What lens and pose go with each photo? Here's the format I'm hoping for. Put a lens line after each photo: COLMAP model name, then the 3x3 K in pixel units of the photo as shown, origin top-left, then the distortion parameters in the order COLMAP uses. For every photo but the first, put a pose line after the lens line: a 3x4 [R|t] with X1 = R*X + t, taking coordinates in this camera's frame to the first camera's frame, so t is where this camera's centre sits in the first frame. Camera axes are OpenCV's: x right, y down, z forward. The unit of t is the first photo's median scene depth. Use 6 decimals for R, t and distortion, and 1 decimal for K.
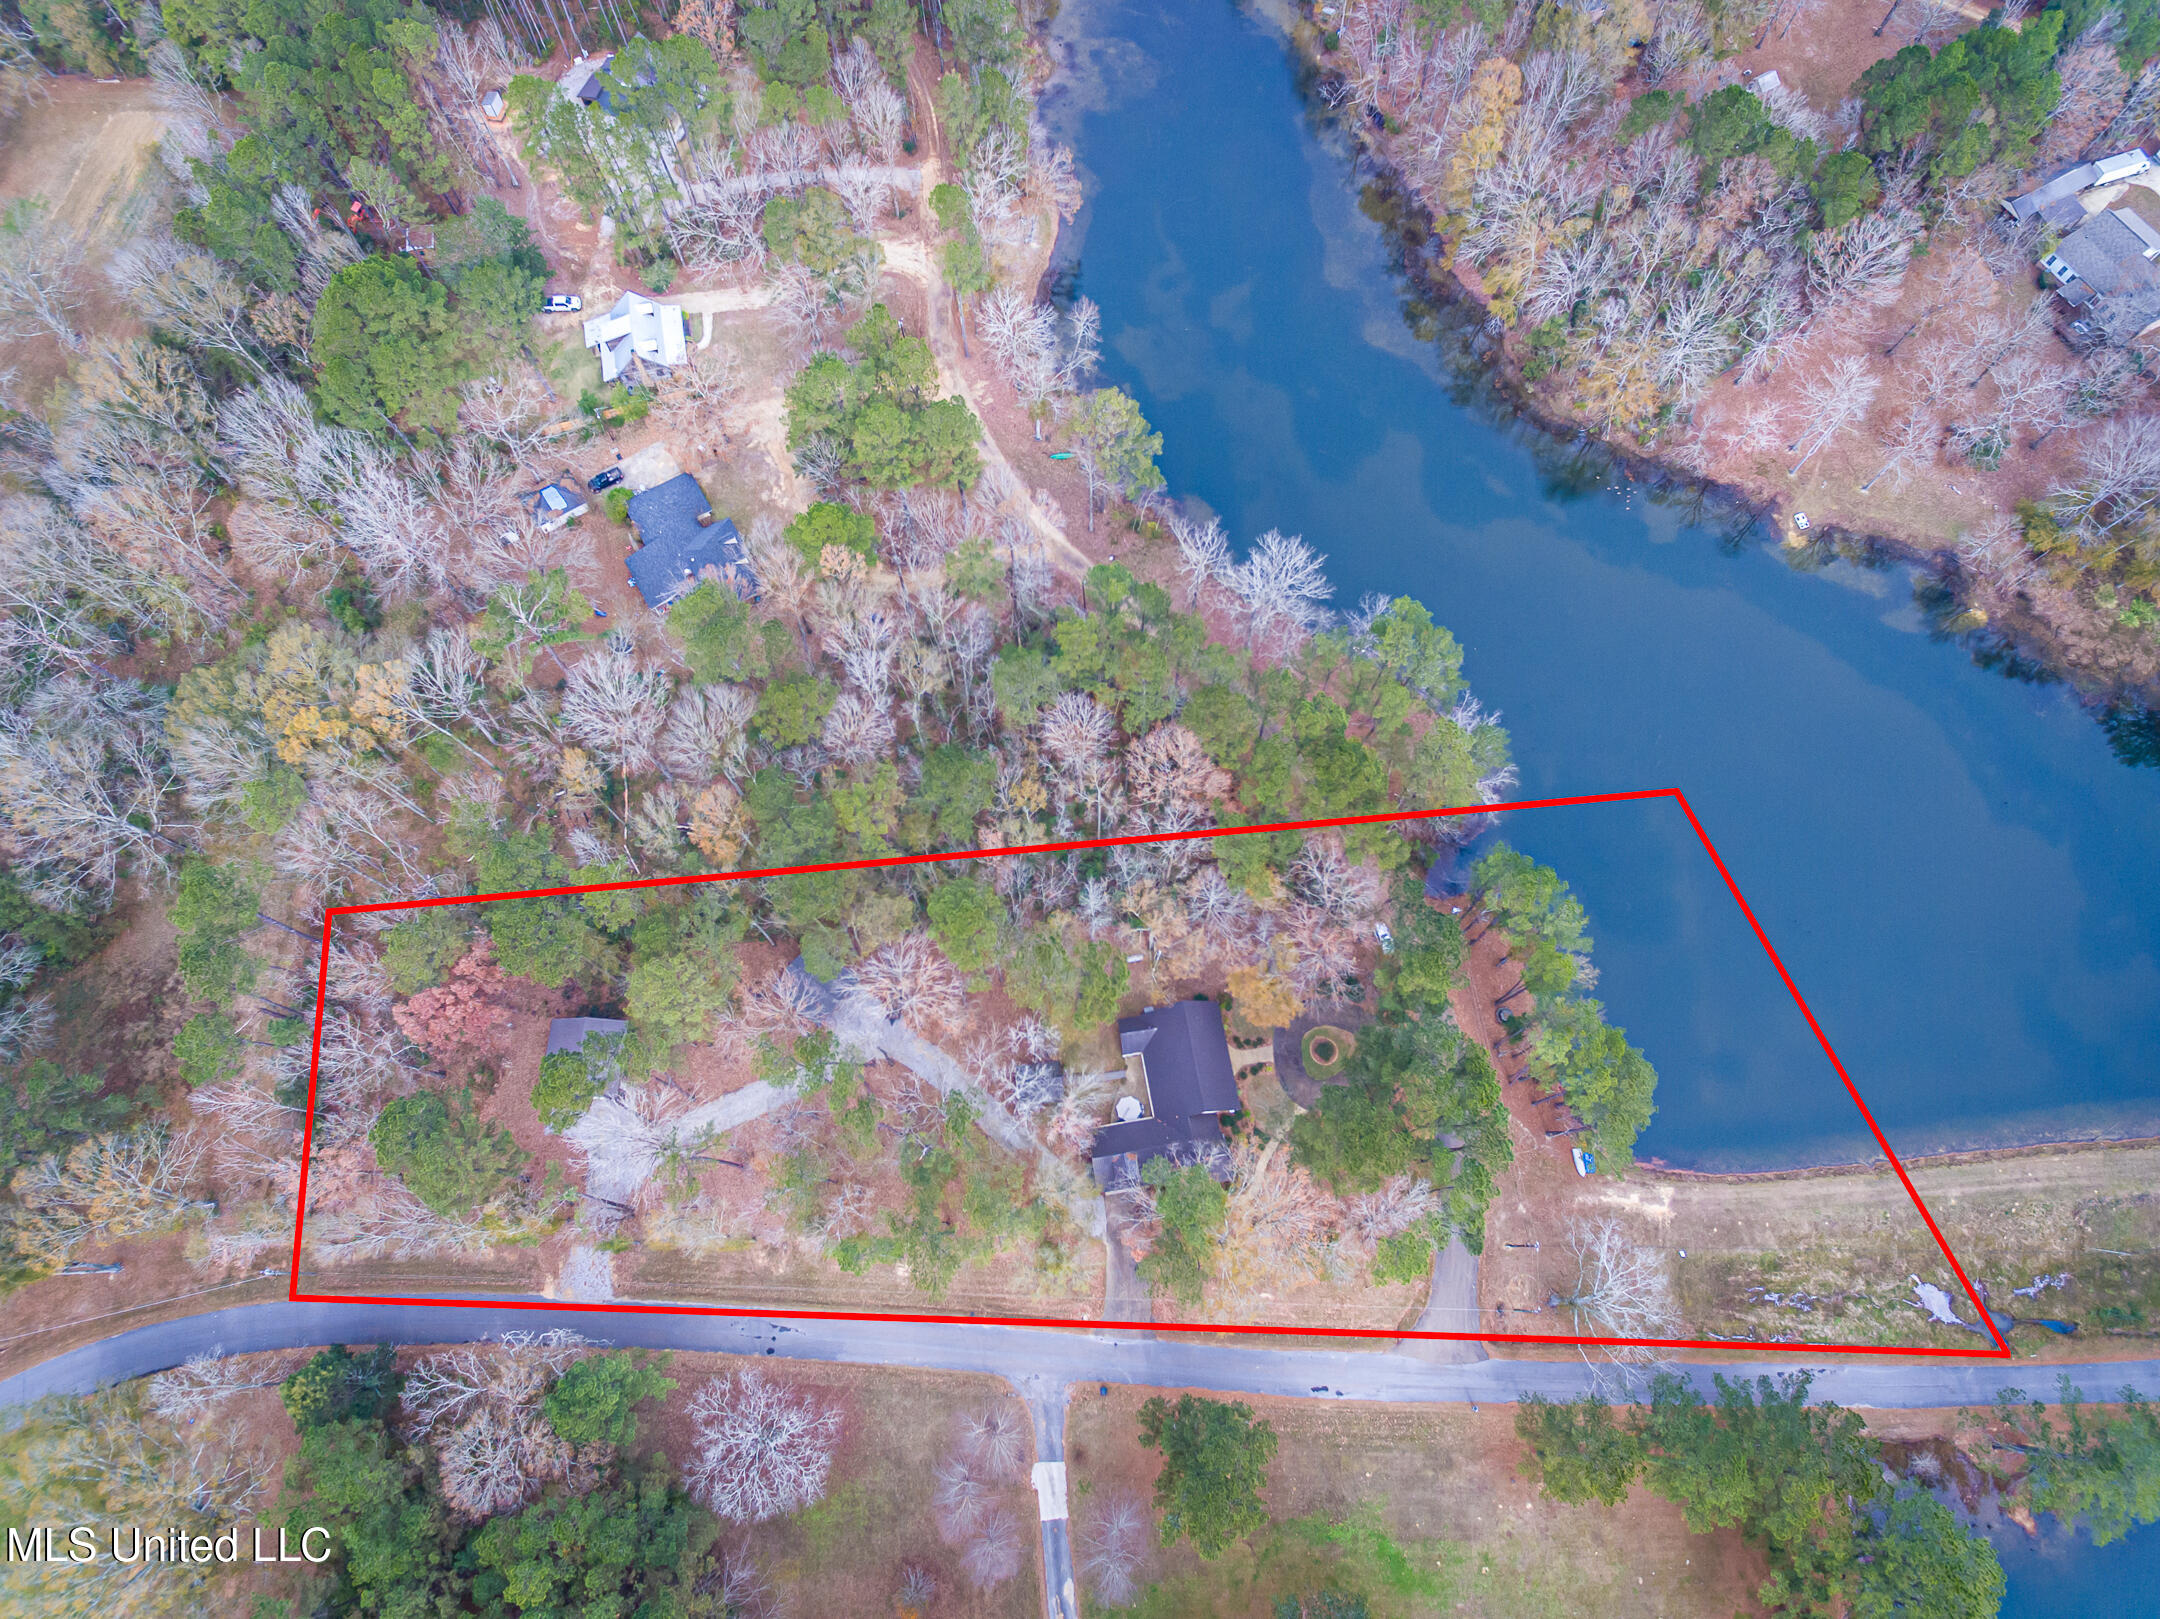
lens RADIAL K [[1247.5, 0, 1089.8], [0, 1247.5, 804.3], [0, 0, 1]] dist [0.001747, 0.002582]
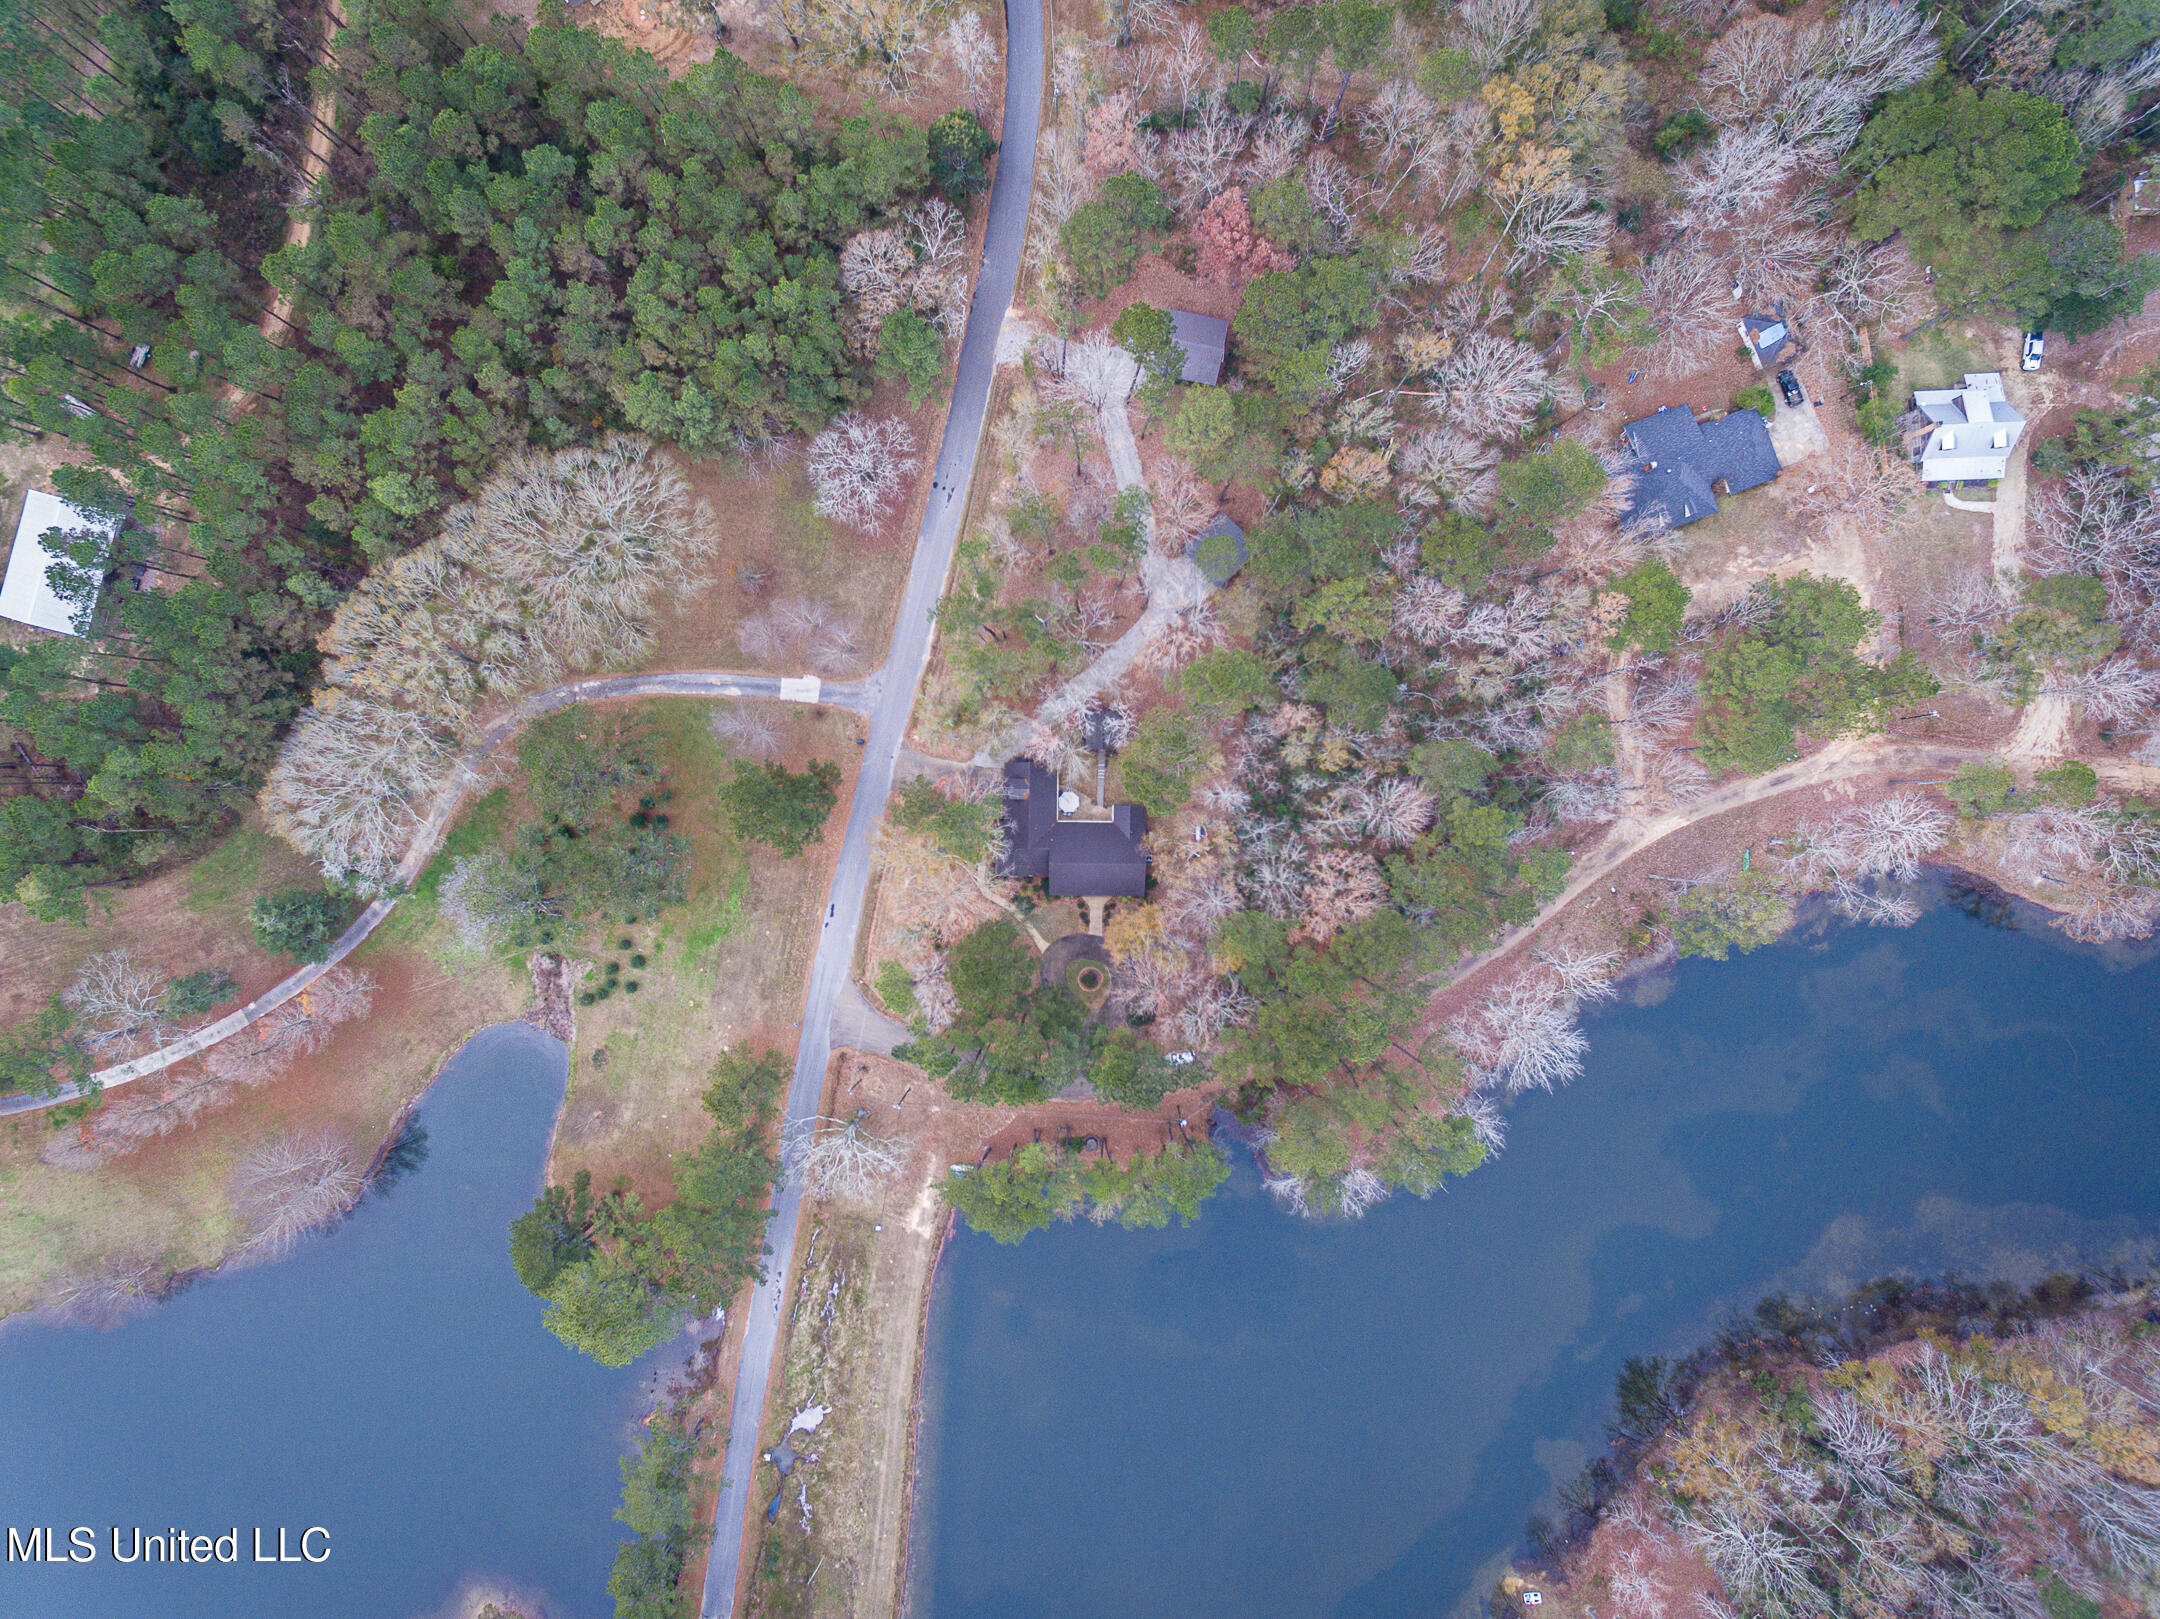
lens RADIAL K [[1247.5, 0, 1089.8], [0, 1247.5, 804.3], [0, 0, 1]] dist [0.001747, 0.002582]
pose [[-0.178964, 0.983856, 0.000016, 0.030310], [-0.916083, -0.166642, 0.364722, -0.204207], [0.358836, 0.065258, 0.931116, -0.087129]]
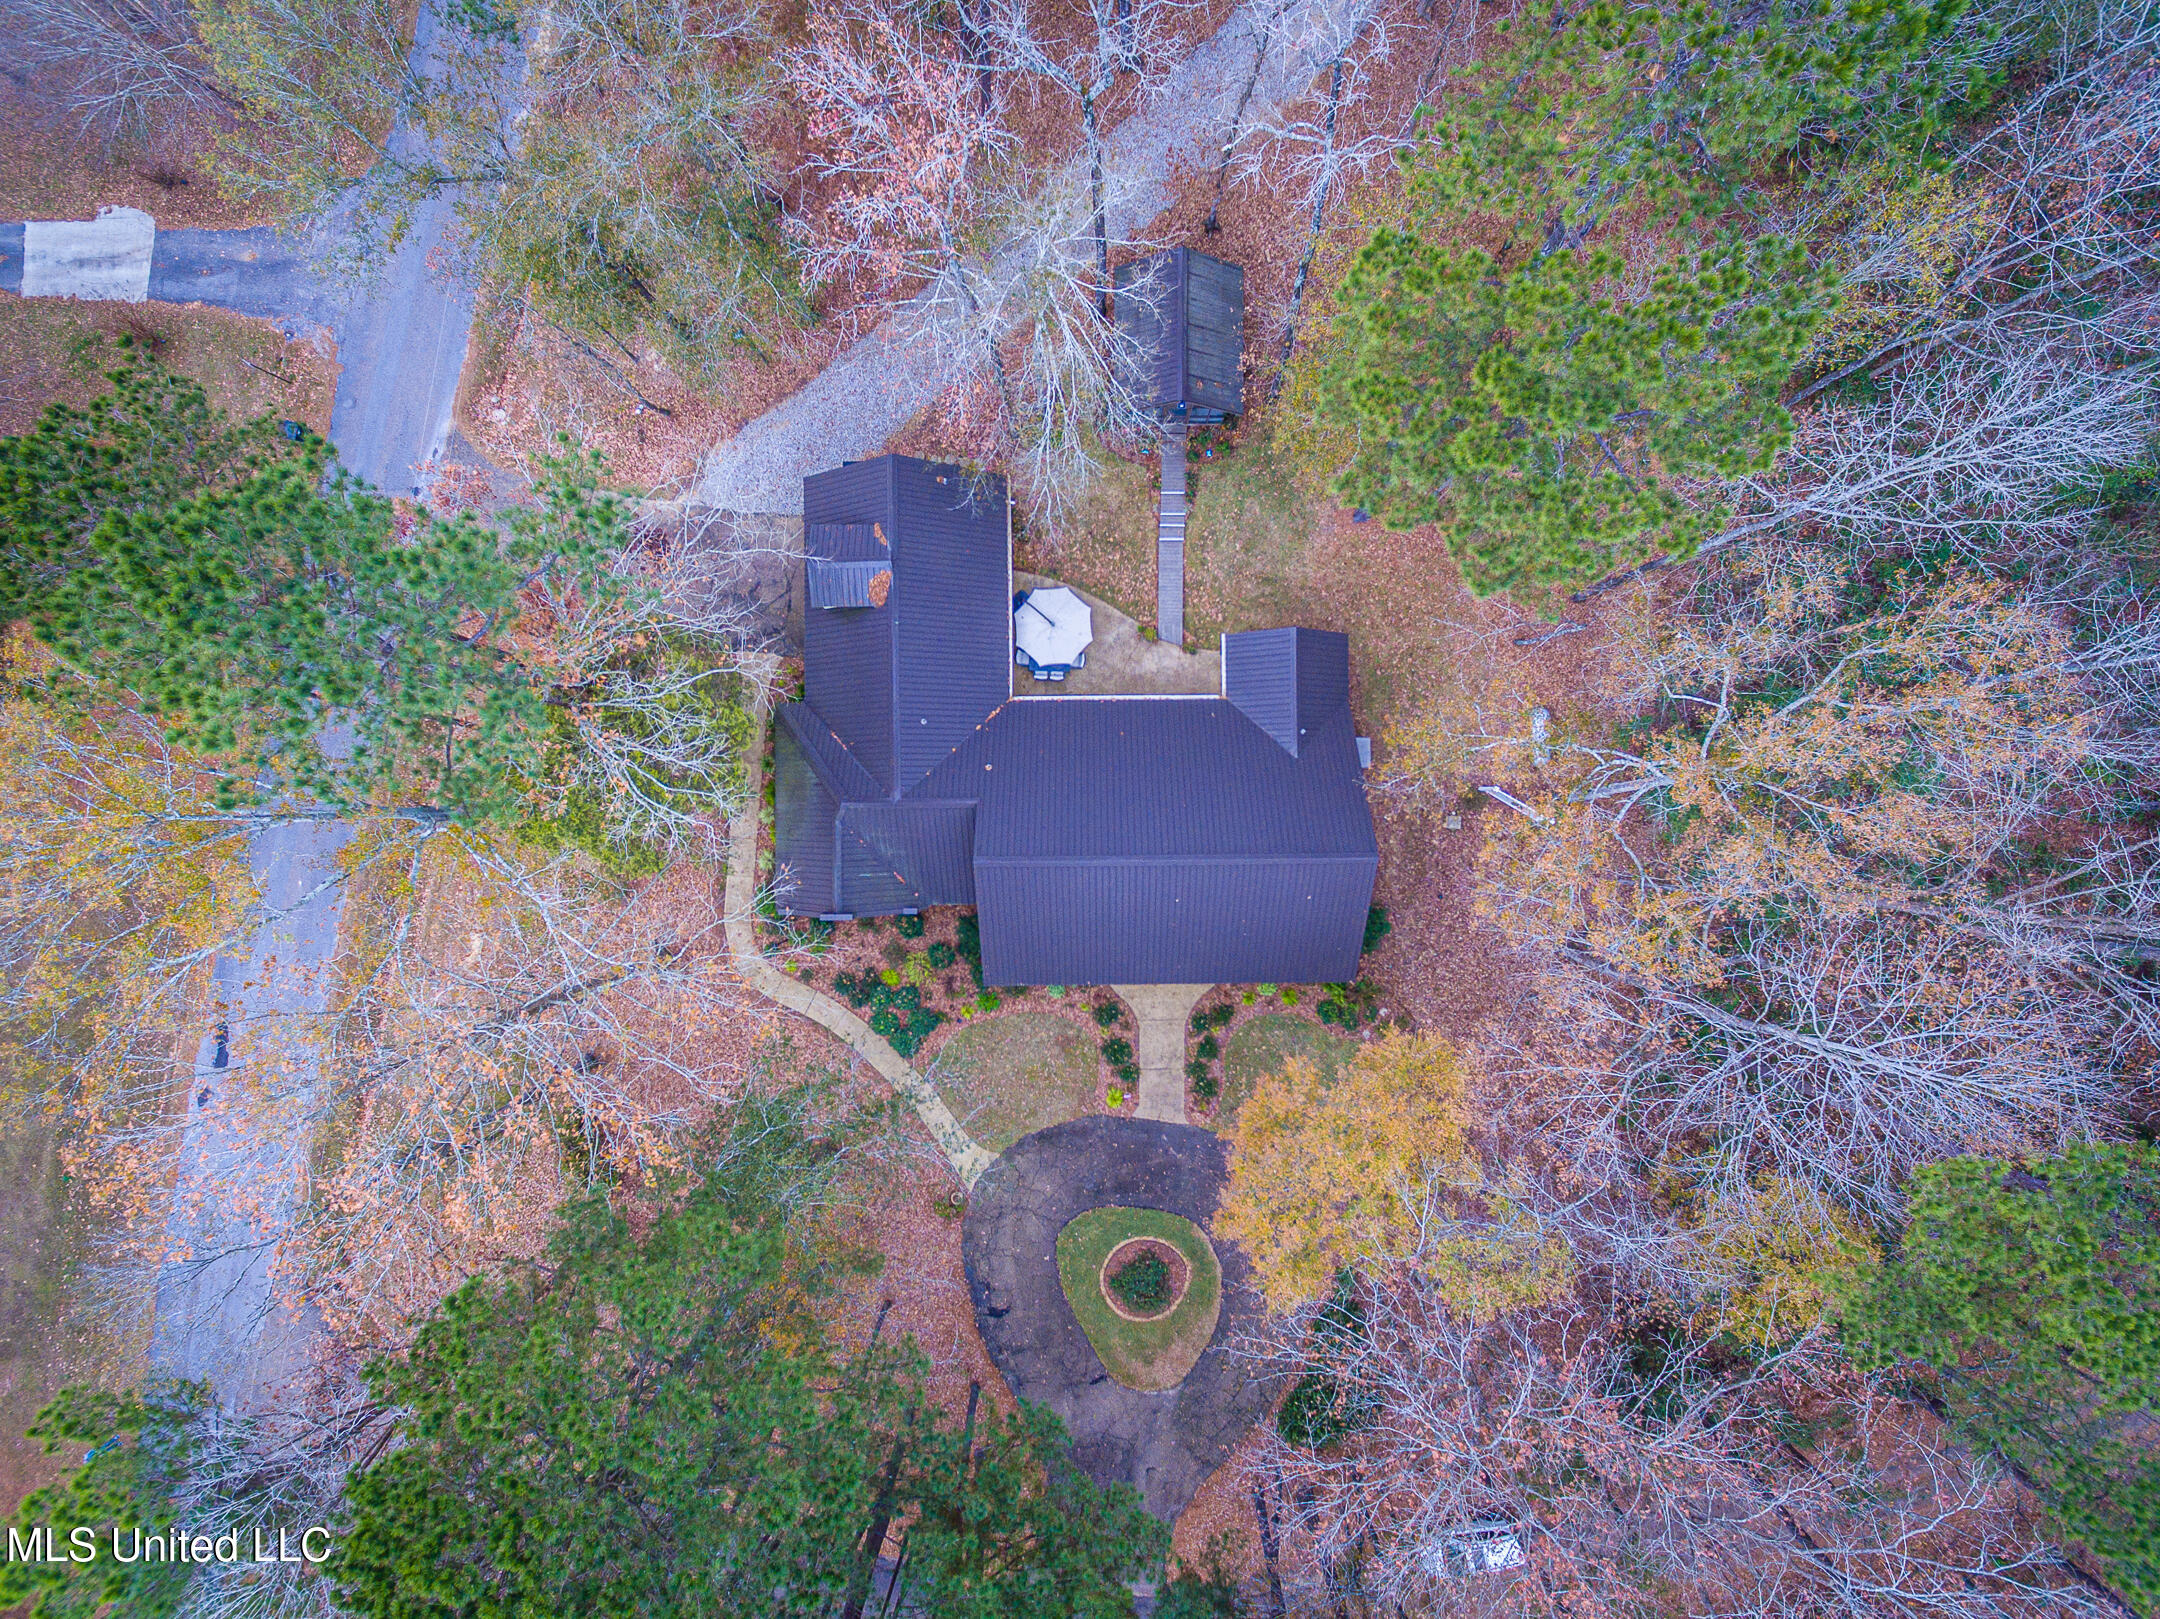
lens RADIAL K [[1247.5, 0, 1089.8], [0, 1247.5, 804.3], [0, 0, 1]] dist [0.001747, 0.002582]
pose [[-0.160710, 0.986967, -0.008239, 0.076420], [-0.915658, -0.145972, 0.374516, 0.114039], [0.368433, 0.067733, 0.927184, 0.723865]]
